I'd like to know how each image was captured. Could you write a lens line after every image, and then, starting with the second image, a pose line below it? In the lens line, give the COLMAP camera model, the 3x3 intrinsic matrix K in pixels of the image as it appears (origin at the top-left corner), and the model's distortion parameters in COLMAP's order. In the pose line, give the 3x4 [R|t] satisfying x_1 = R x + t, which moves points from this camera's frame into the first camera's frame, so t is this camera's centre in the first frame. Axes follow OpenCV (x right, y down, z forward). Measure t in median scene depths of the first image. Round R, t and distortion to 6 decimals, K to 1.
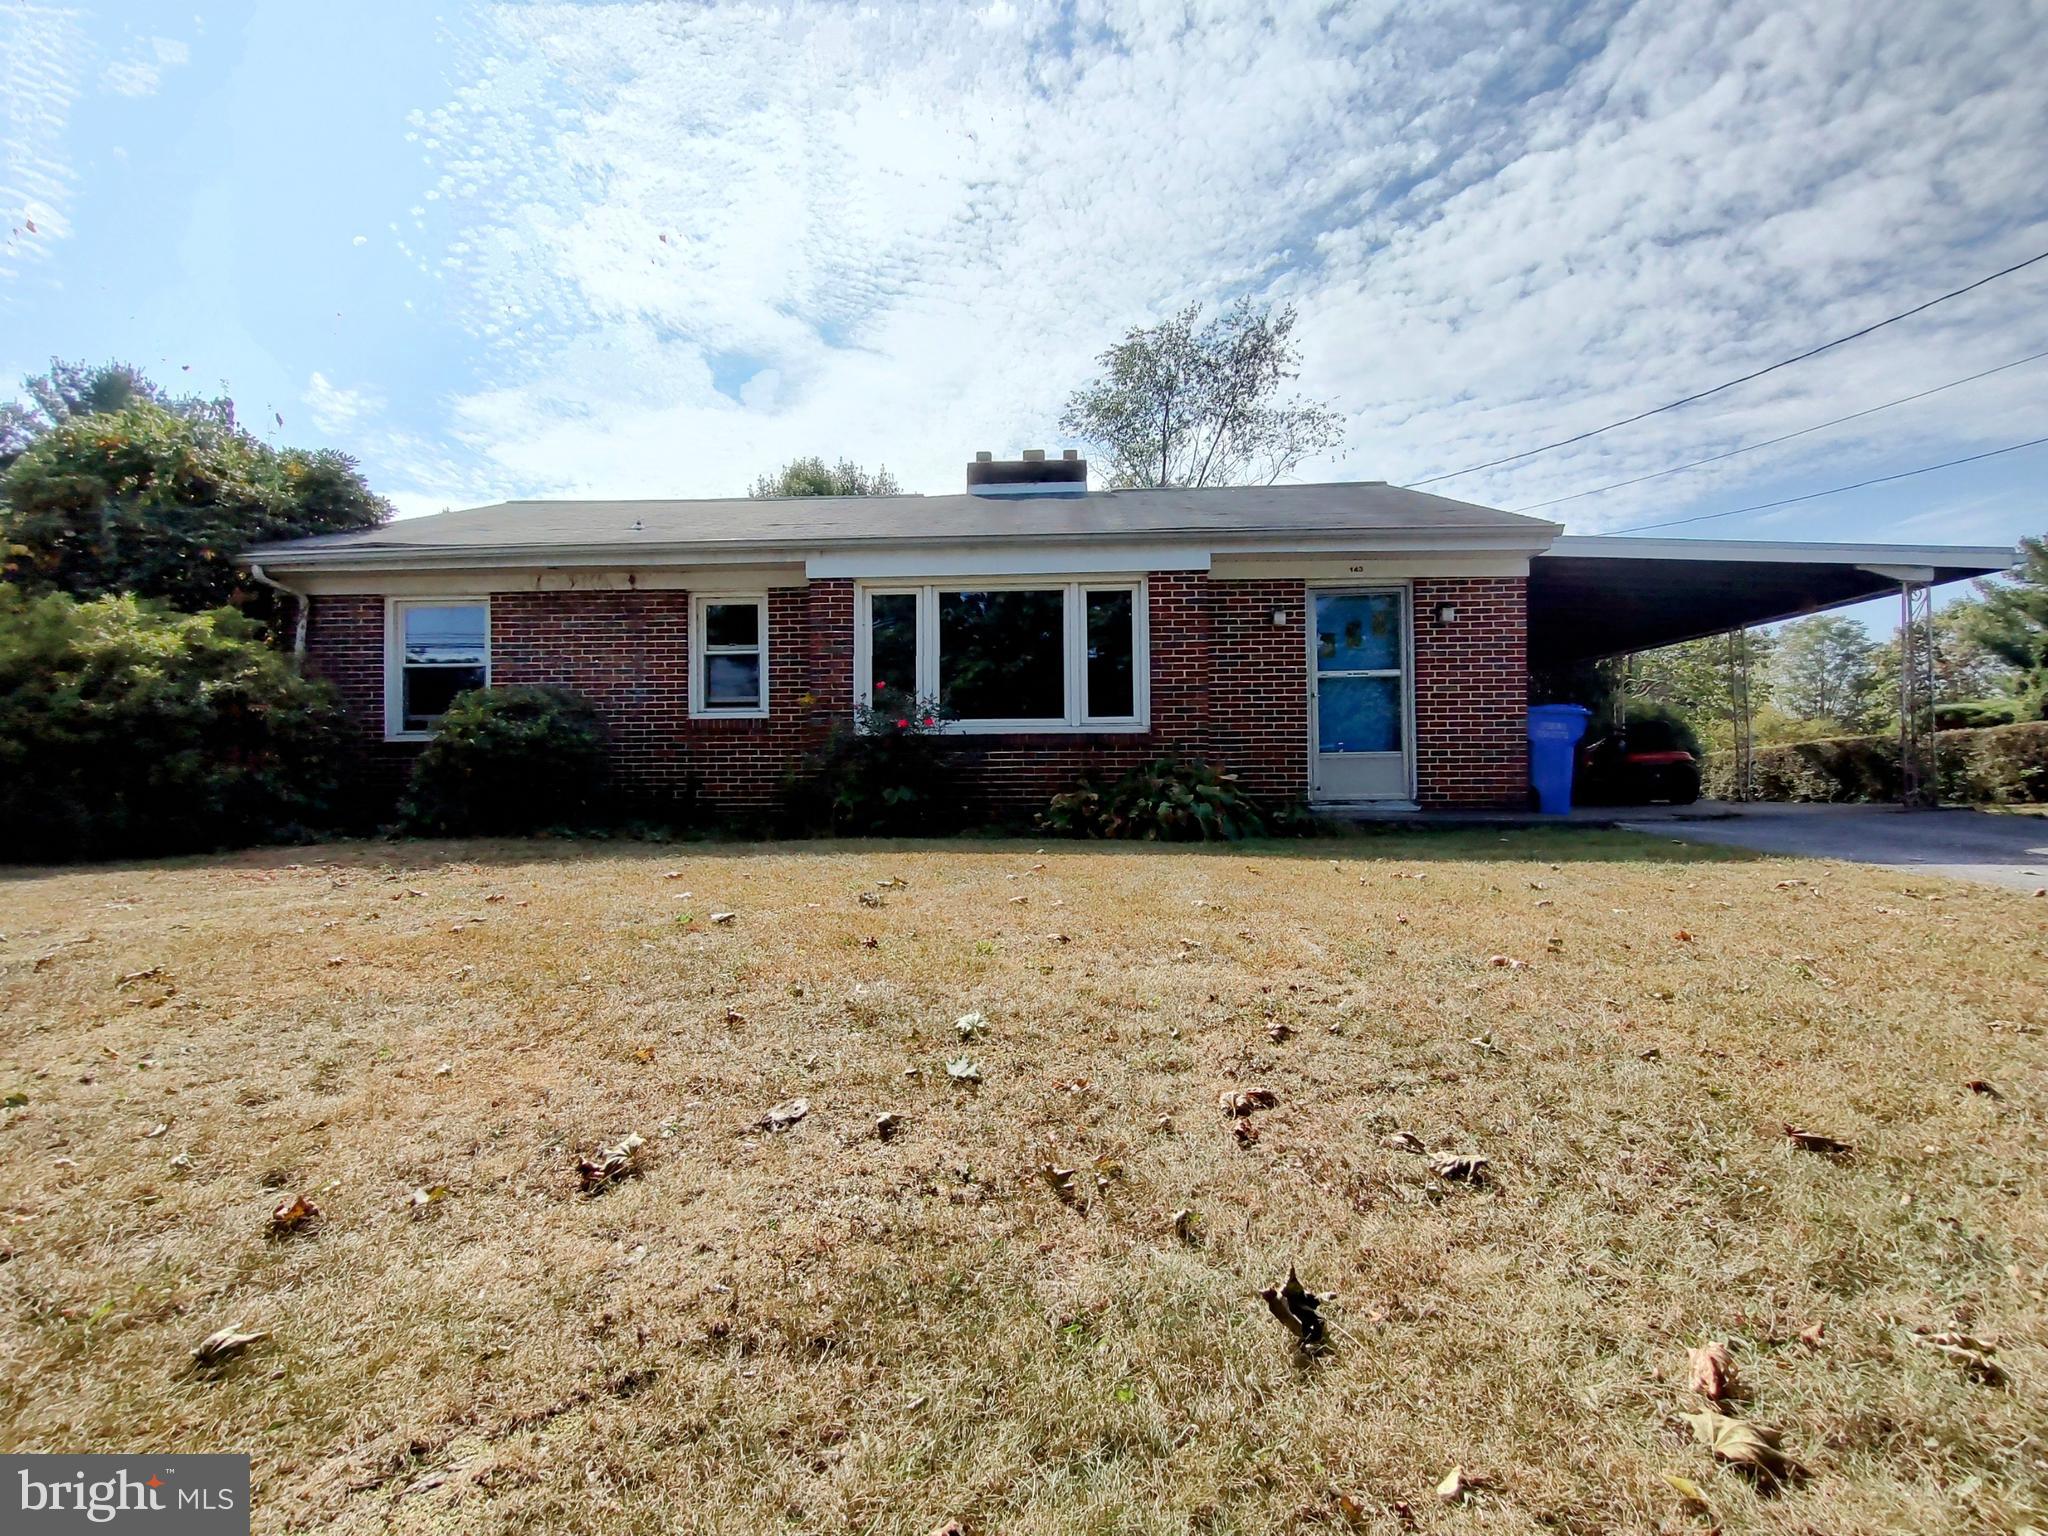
lens RADIAL K [[928.7, 0, 1021.6], [0, 928.7, 770.4], [0, 0, 1]] dist [-0.008036, 0.000295]
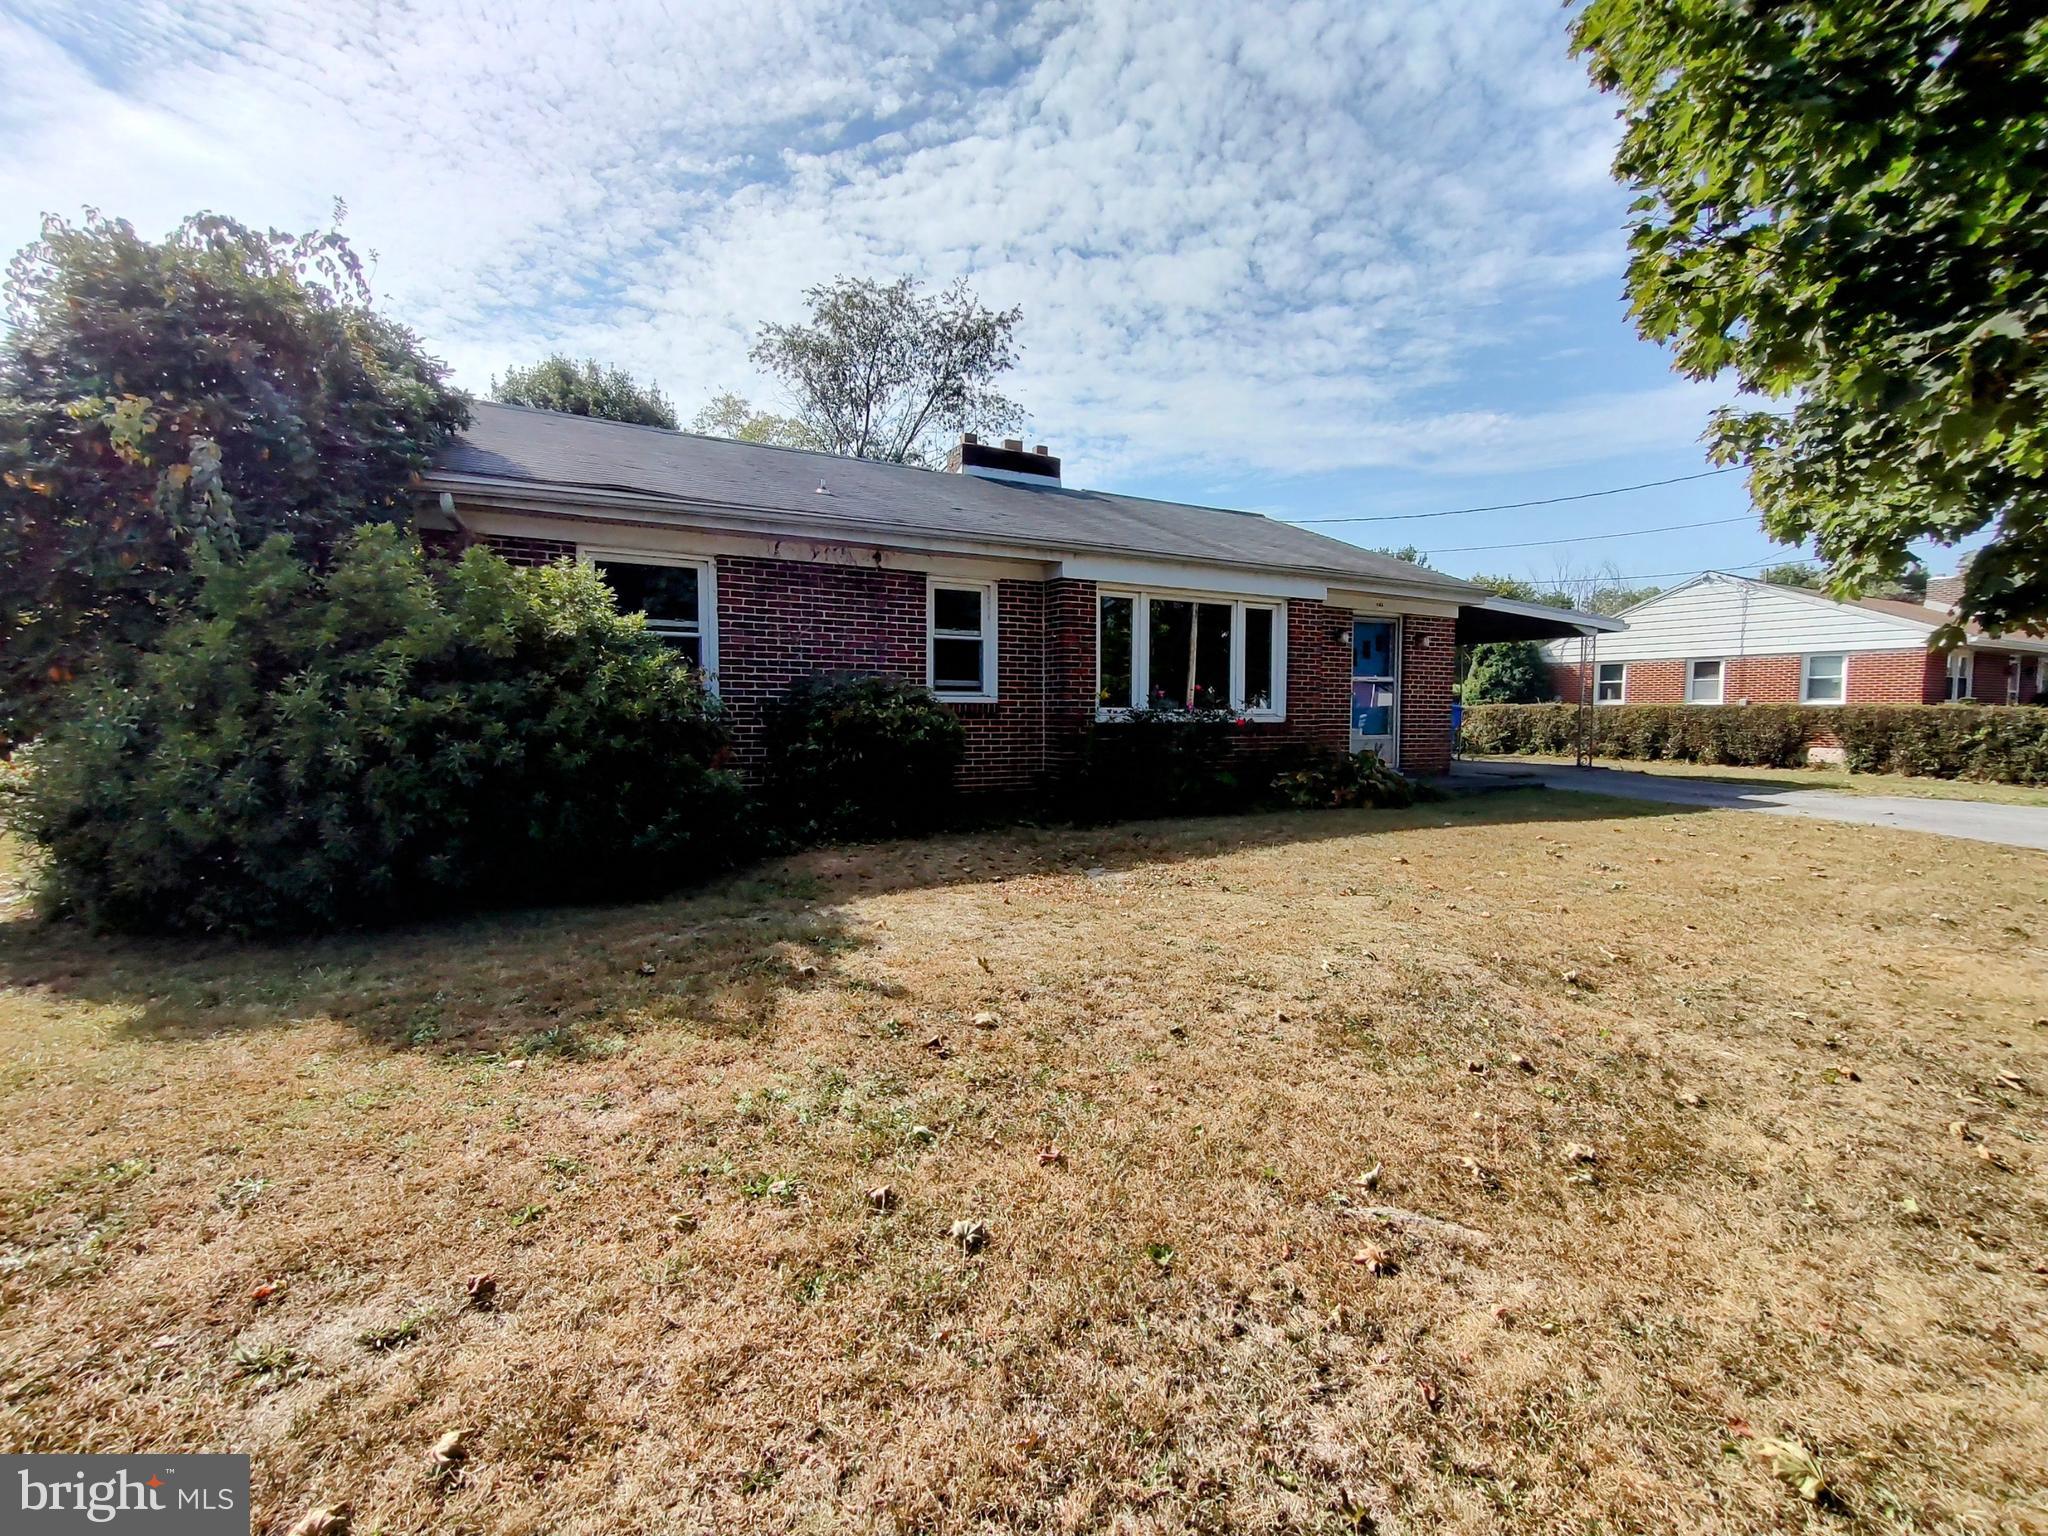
lens RADIAL K [[938.7, 0, 1022.1], [0, 938.7, 774.3], [0, 0, 1]] dist [-0.007951, 0.000775]
pose [[0.847870, -0.023294, 0.529692, -0.847391], [-0.015325, 0.997540, 0.068400, -0.050872], [-0.529982, -0.066112, 0.845428, 0.078311]]
